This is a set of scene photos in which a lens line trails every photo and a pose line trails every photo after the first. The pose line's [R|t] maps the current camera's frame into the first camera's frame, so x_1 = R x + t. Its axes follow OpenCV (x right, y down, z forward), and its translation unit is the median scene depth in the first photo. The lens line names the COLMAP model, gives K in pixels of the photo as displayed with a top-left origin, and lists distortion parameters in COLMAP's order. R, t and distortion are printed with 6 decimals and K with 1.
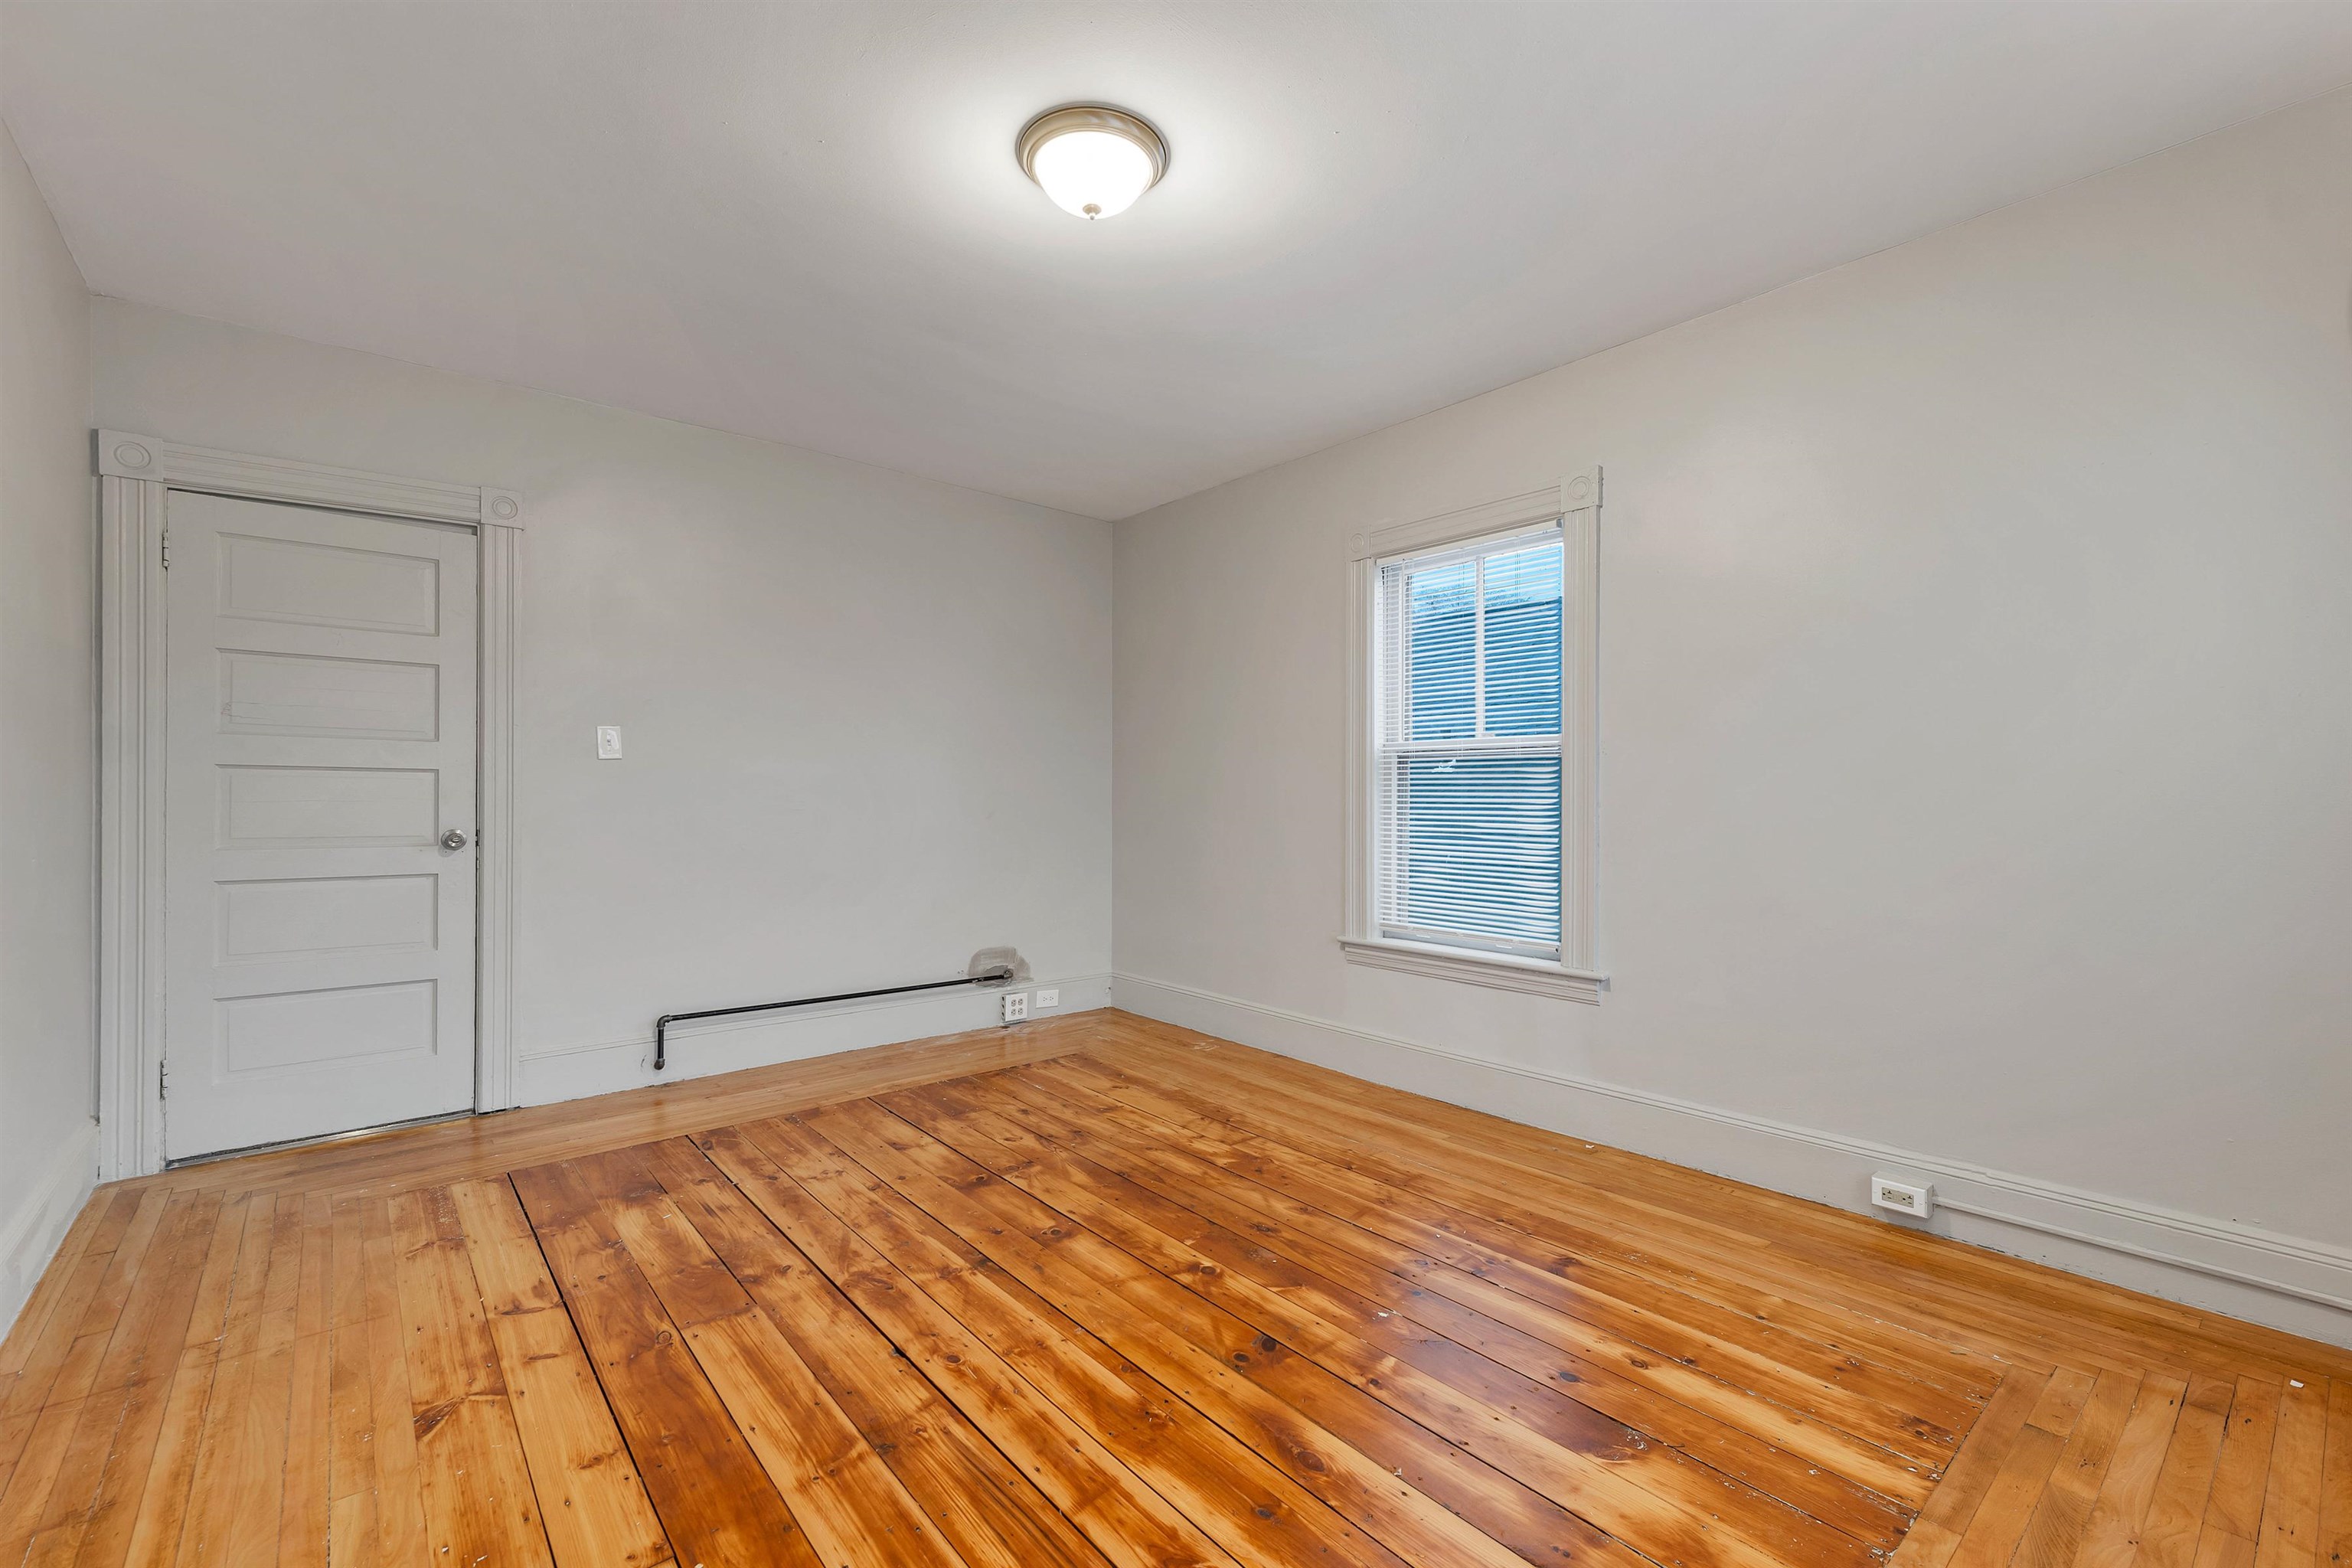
lens RADIAL K [[988.7, 0, 1168.7], [0, 988.7, 804.3], [0, 0, 1]] dist [0.001167, 0.000244]
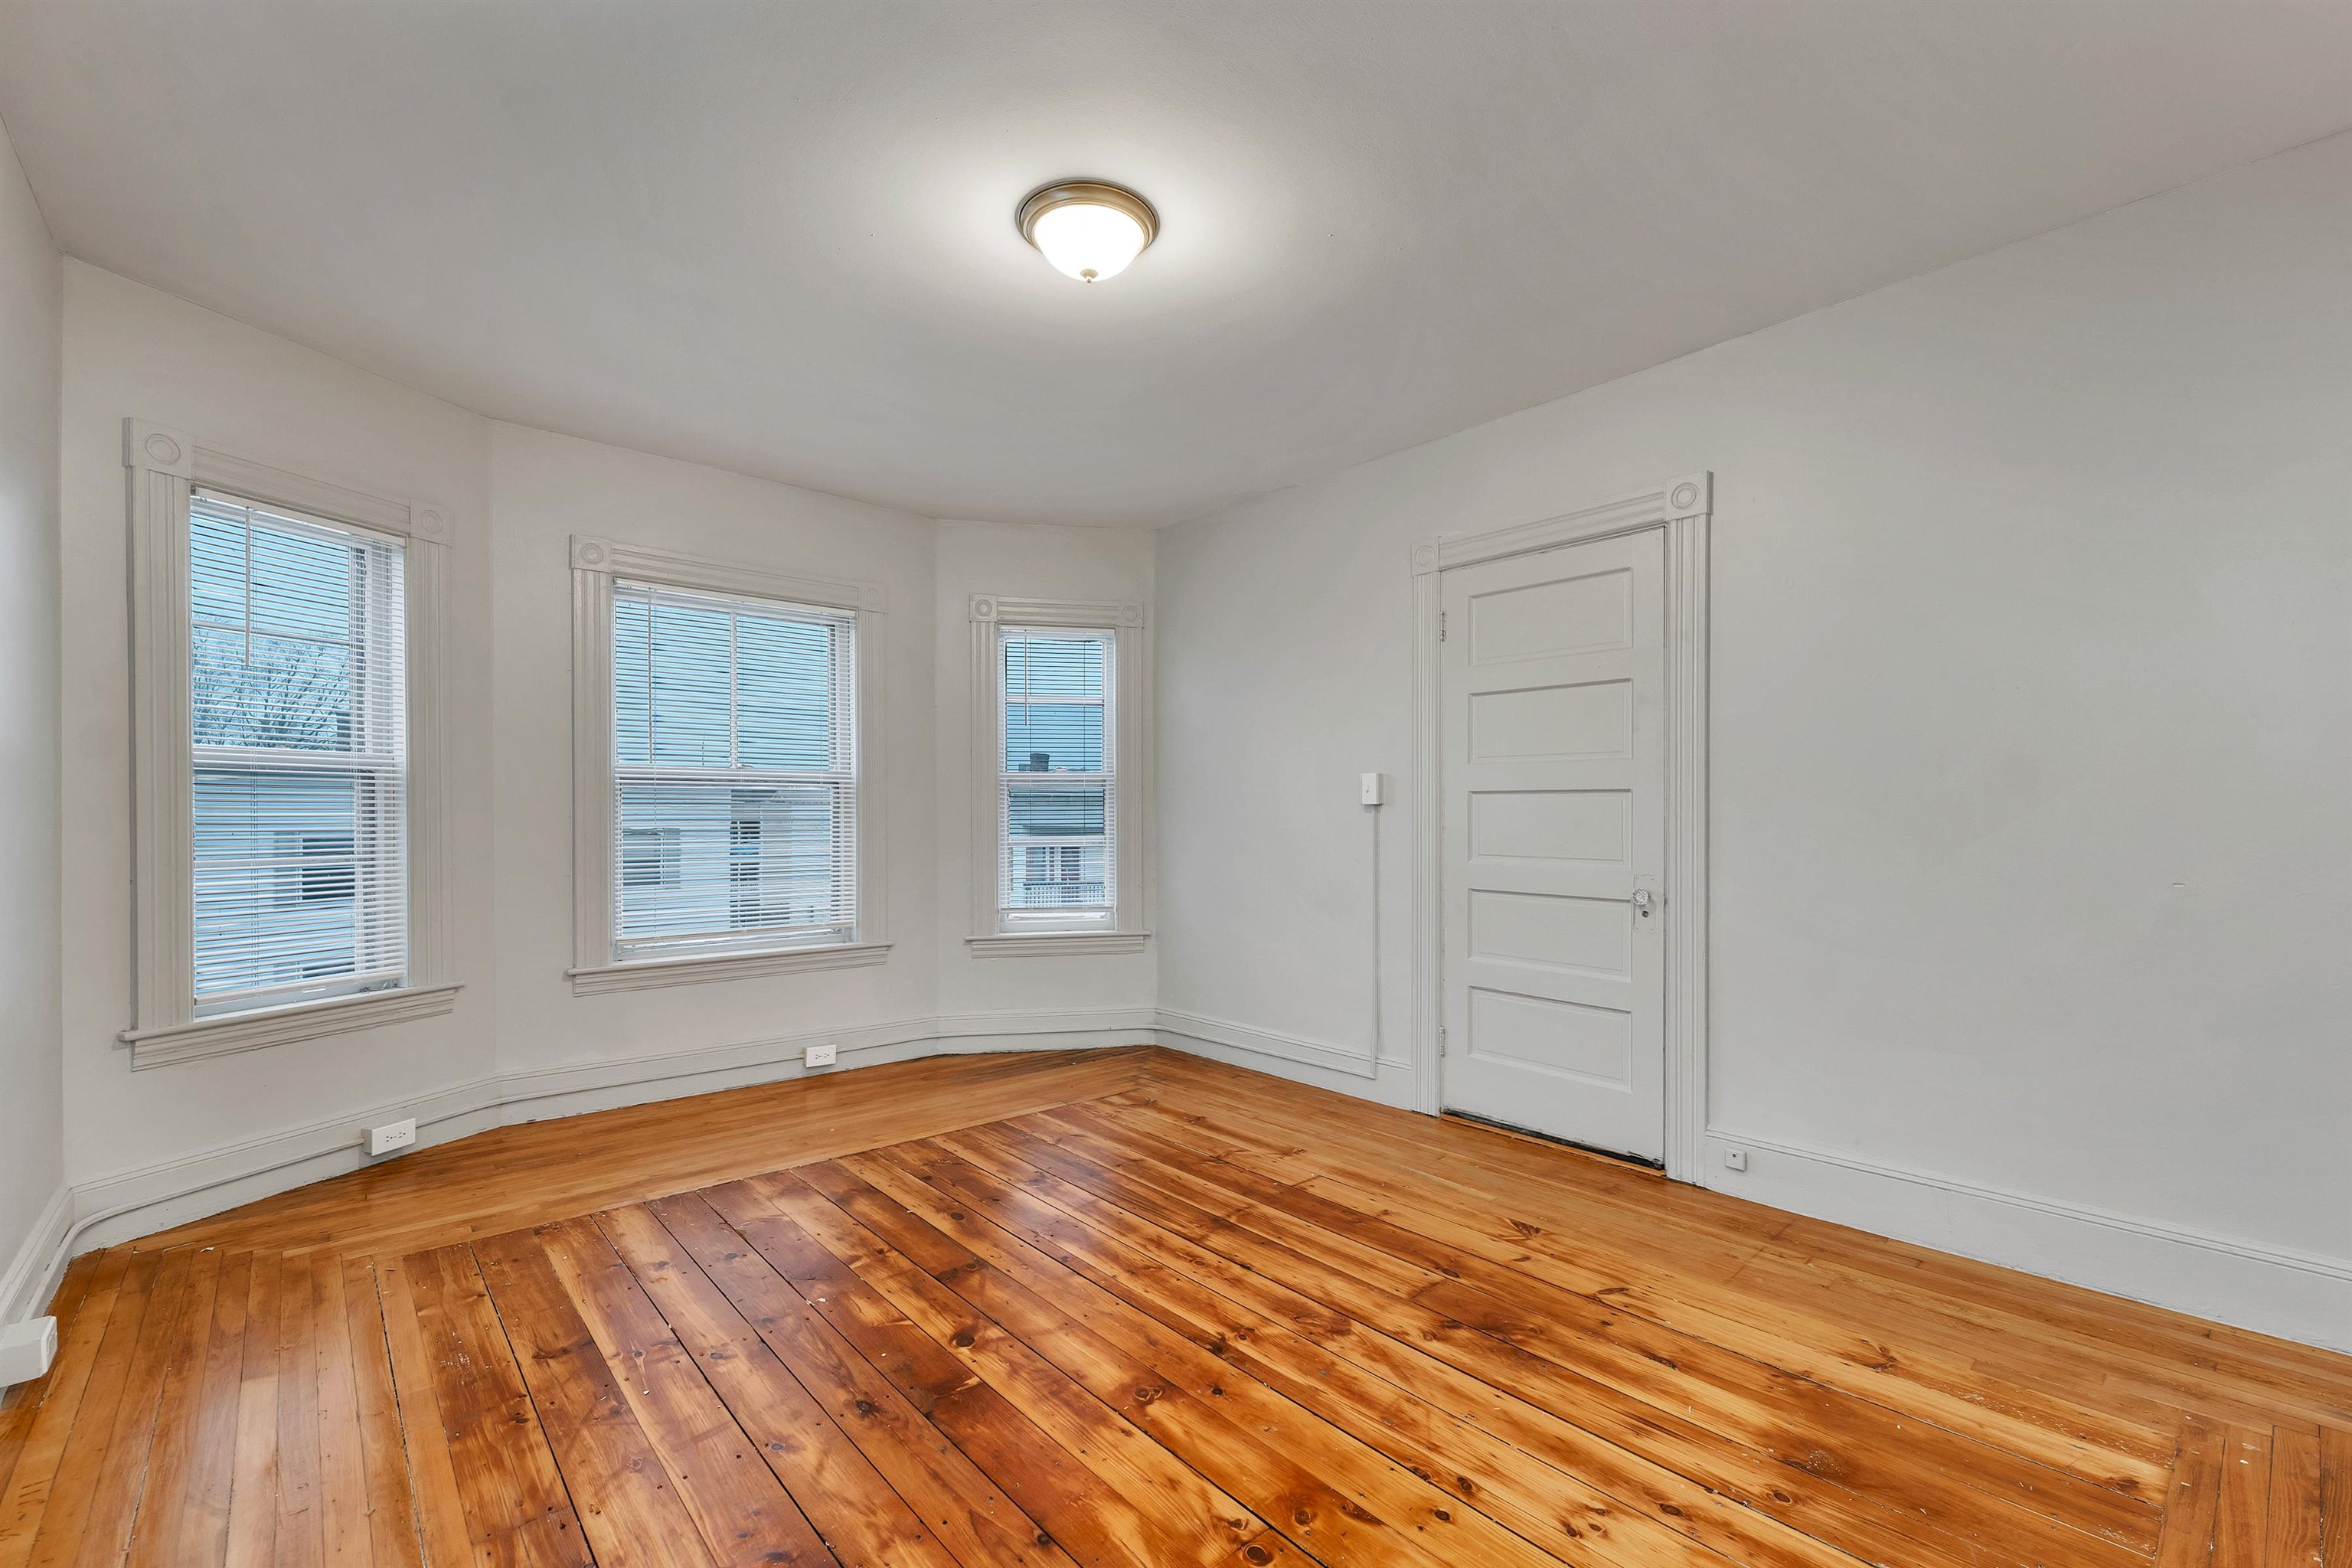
lens RADIAL K [[988.7, 0, 1168.7], [0, 988.7, 804.3], [0, 0, 1]] dist [0.001167, 0.000244]
pose [[-0.999850, 0.001573, -0.017244, -0.138576], [0.001435, 0.999967, 0.008023, -0.032534], [0.017256, 0.007997, -0.999819, 2.002148]]
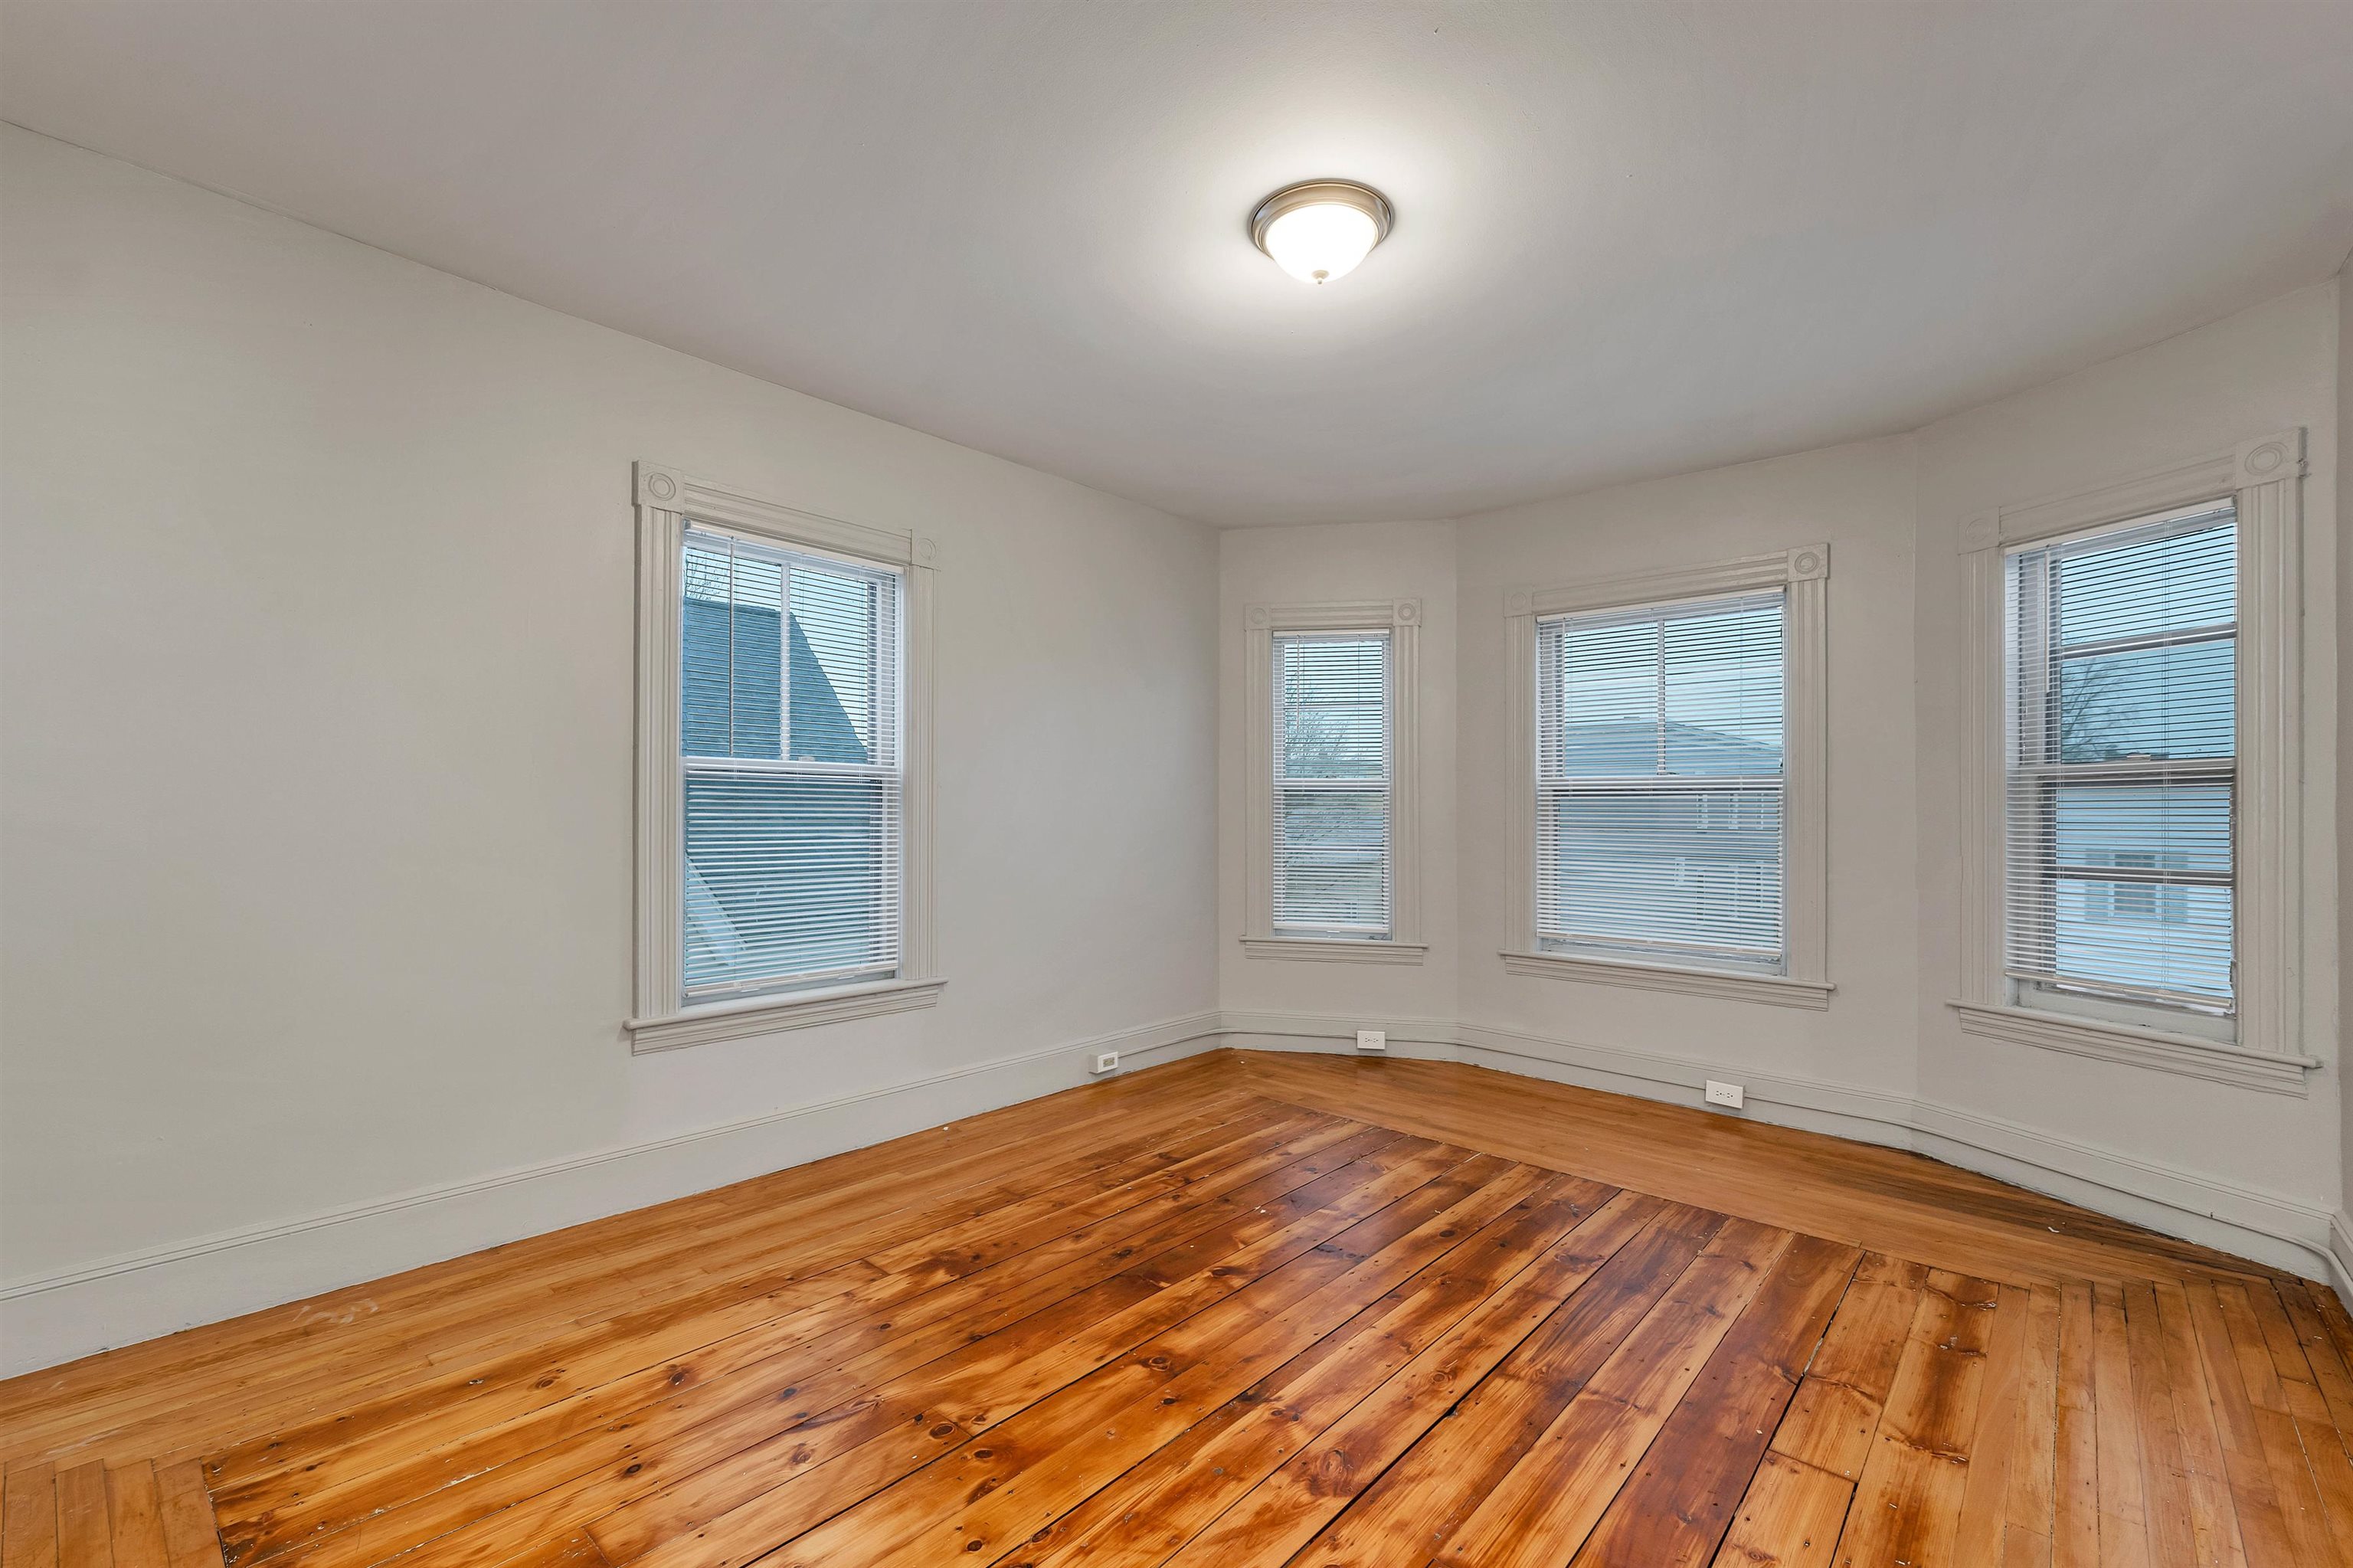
lens RADIAL K [[1000.2, 0, 1198.5], [0, 1000.2, 808.0], [0, 0, 1]] dist [0.001466, 0.000320]
pose [[-0.154998, 0.005154, 0.987901, -1.070637], [0.007155, 0.999966, -0.004094, -0.025321], [-0.987889, 0.006434, -0.155030, 1.243303]]
